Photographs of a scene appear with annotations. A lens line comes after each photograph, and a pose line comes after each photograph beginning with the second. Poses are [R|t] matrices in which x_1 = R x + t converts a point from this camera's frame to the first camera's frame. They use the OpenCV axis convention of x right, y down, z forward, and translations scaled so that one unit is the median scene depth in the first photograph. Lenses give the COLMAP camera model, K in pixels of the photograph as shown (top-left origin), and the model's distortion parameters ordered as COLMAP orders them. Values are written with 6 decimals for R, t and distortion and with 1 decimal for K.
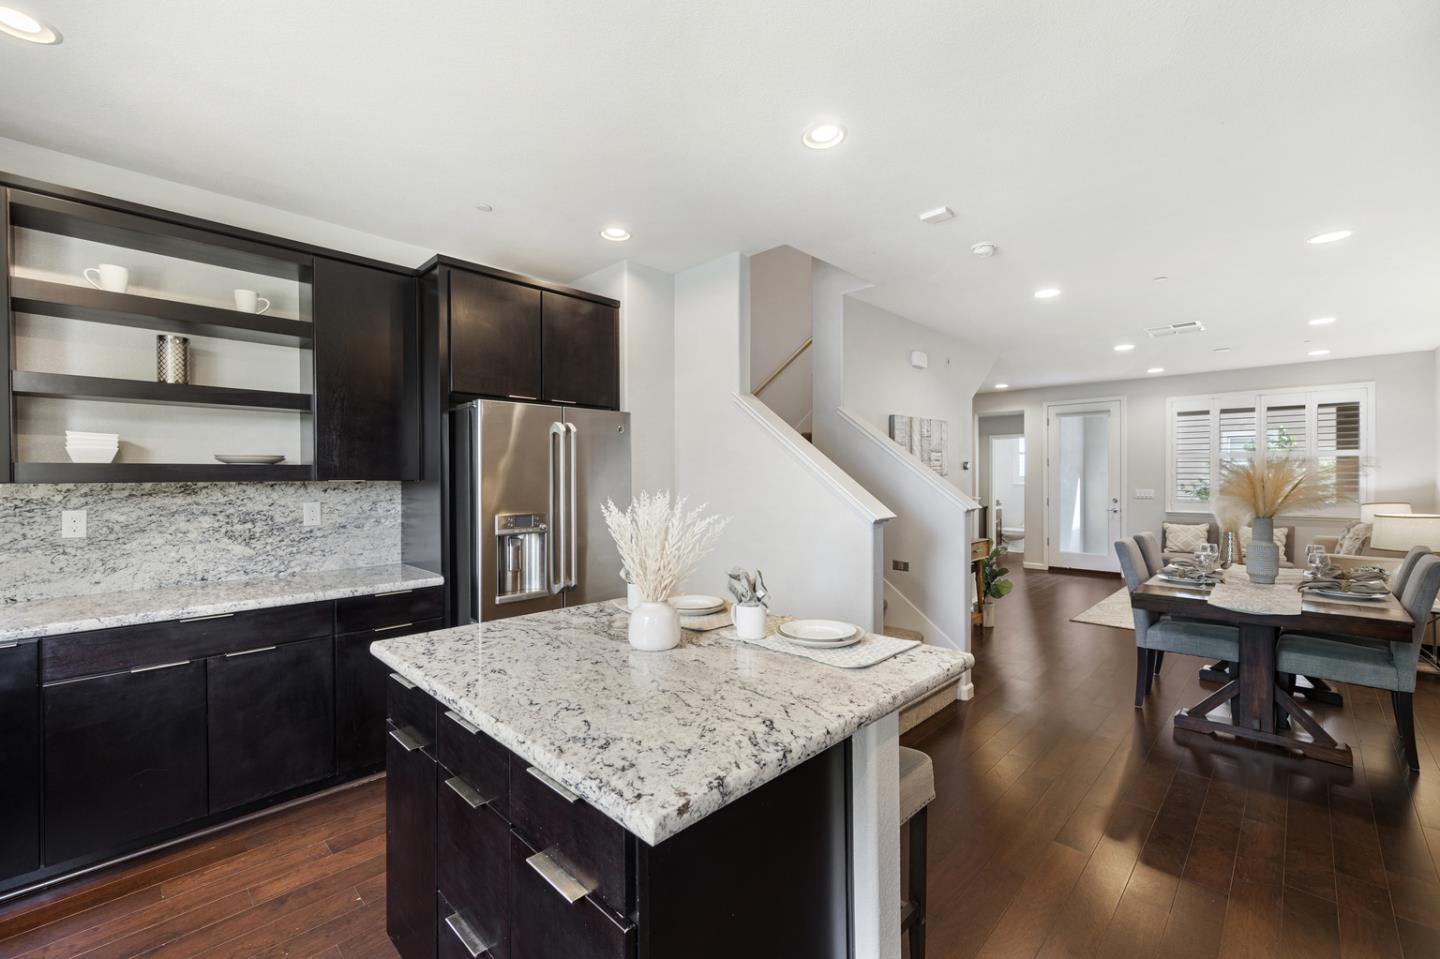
lens RADIAL K [[601.3, 0, 724.2], [0, 601.3, 479.2], [0, 0, 1]] dist [0.010147, -0.000019]
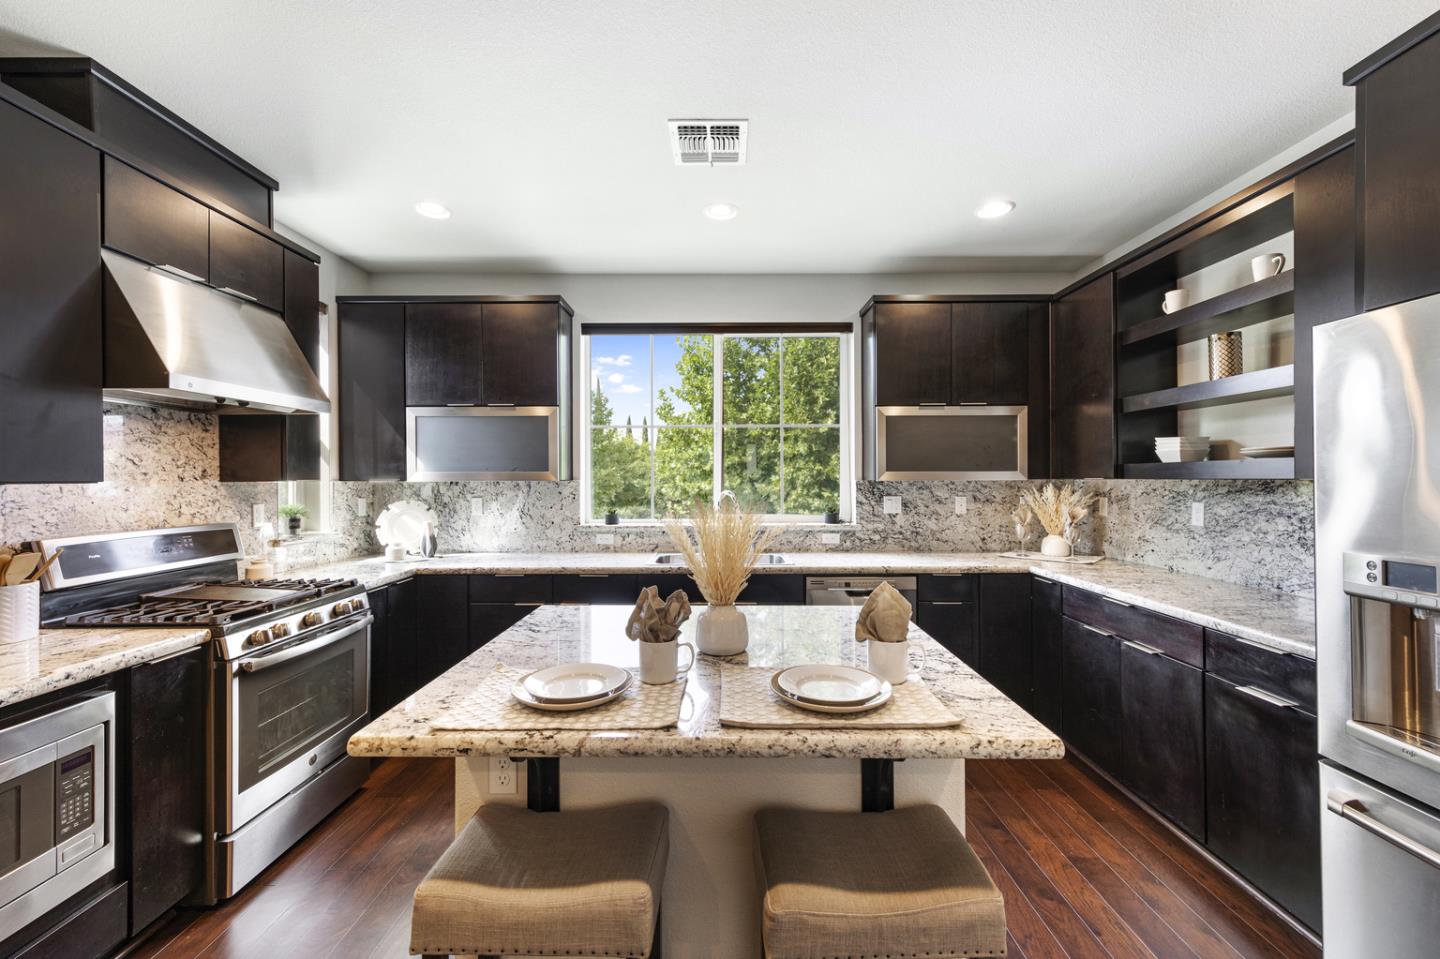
lens RADIAL K [[565.6, 0, 721.0], [0, 565.6, 477.7], [0, 0, 1]] dist [0.012362, -0.000378]
pose [[-0.721189, 0.005903, -0.692713, 0.330532], [0.004347, 0.999983, 0.003996, -0.005107], [0.692724, -0.000130, -0.721202, 1.051089]]
